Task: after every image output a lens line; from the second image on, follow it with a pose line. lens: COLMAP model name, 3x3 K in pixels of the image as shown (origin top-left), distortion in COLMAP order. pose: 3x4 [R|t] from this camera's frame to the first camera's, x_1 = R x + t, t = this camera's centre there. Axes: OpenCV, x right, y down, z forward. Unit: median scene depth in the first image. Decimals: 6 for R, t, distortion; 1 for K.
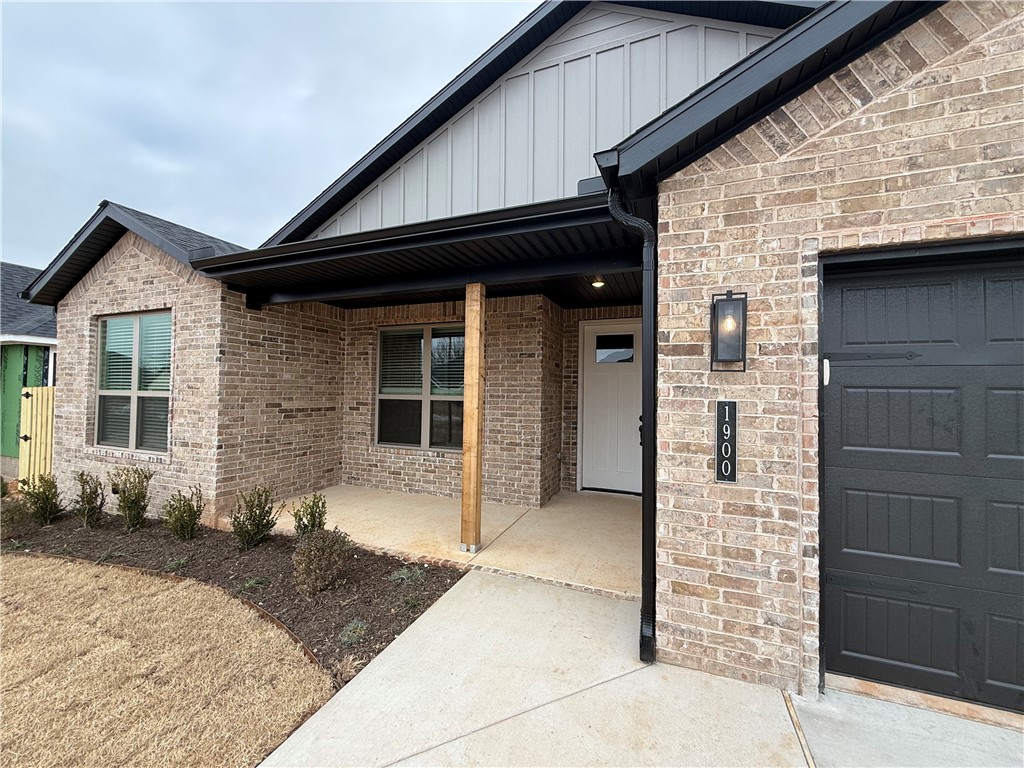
lens RADIAL K [[409.6, 0, 507.6], [0, 409.6, 382.2], [0, 0, 1]] dist [-0.003175, 0.000986]
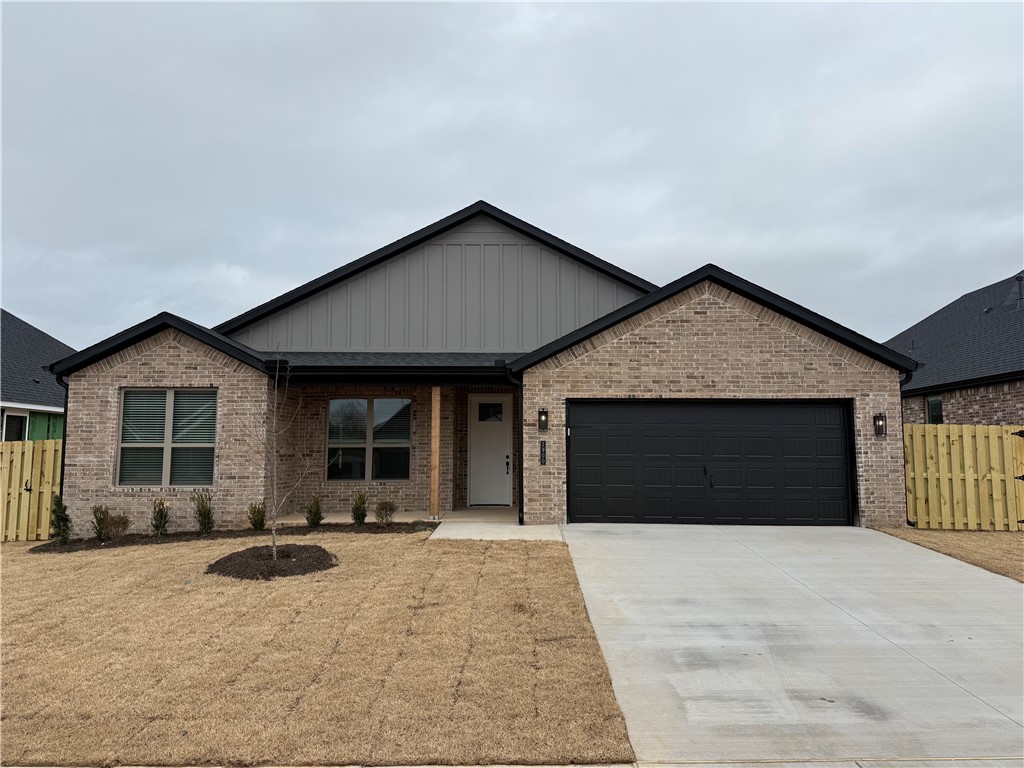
lens RADIAL K [[713.4, 0, 512.5], [0, 713.4, 381.2], [0, 0, 1]] dist [-0.003645, -0.001914]
pose [[0.930609, 0.018548, 0.365546, -1.787840], [0.006800, 0.997667, -0.067933, -0.043164], [-0.365953, 0.065705, 0.928311, -4.238970]]
